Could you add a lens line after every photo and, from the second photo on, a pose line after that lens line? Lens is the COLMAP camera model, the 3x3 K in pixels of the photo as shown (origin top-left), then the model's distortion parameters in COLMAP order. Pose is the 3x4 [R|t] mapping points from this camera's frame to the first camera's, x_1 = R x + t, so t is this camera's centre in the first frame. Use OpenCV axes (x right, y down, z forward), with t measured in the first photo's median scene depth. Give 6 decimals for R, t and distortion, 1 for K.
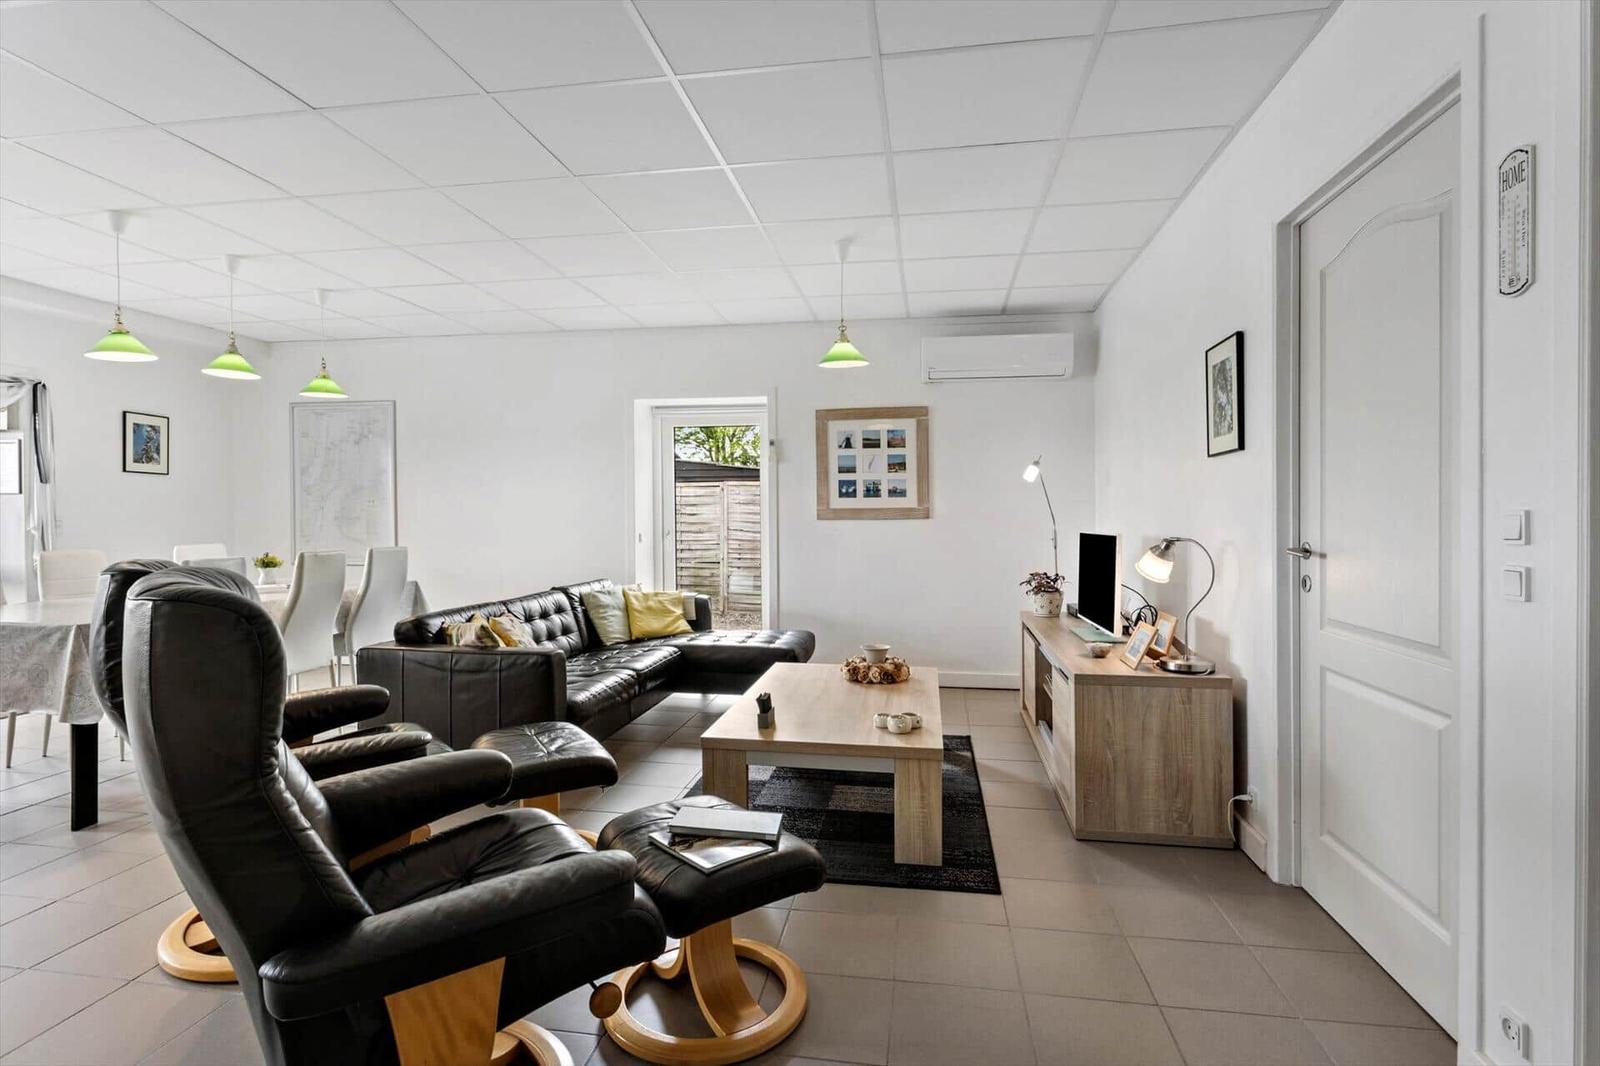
lens RADIAL K [[782.2, 0, 803.6], [0, 782.2, 530.3], [0, 0, 1]] dist [-0.003085, -0.000912]
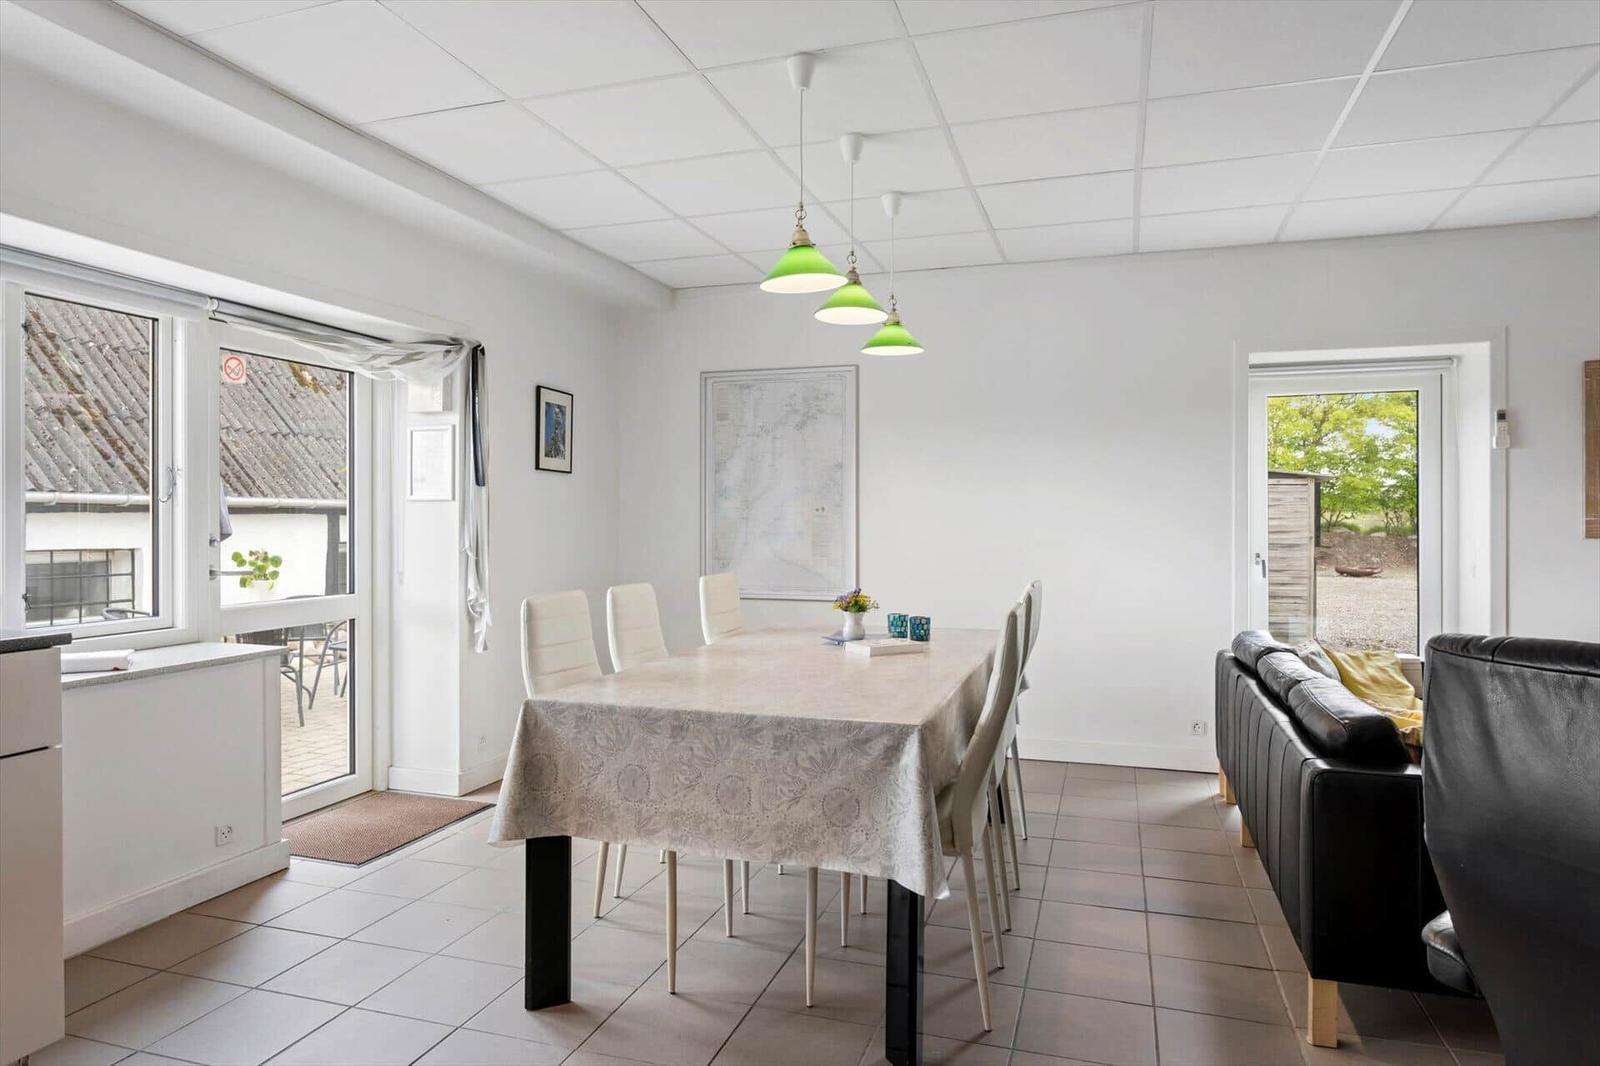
lens RADIAL K [[987.7, 0, 799.4], [0, 987.7, 534.2], [0, 0, 1]] dist [-0.008750, -0.002671]
pose [[0.987536, 0.001772, -0.157384, -0.498628], [-0.003046, 0.999964, -0.007858, -0.008768], [0.157364, 0.008239, 0.987506, 0.139088]]
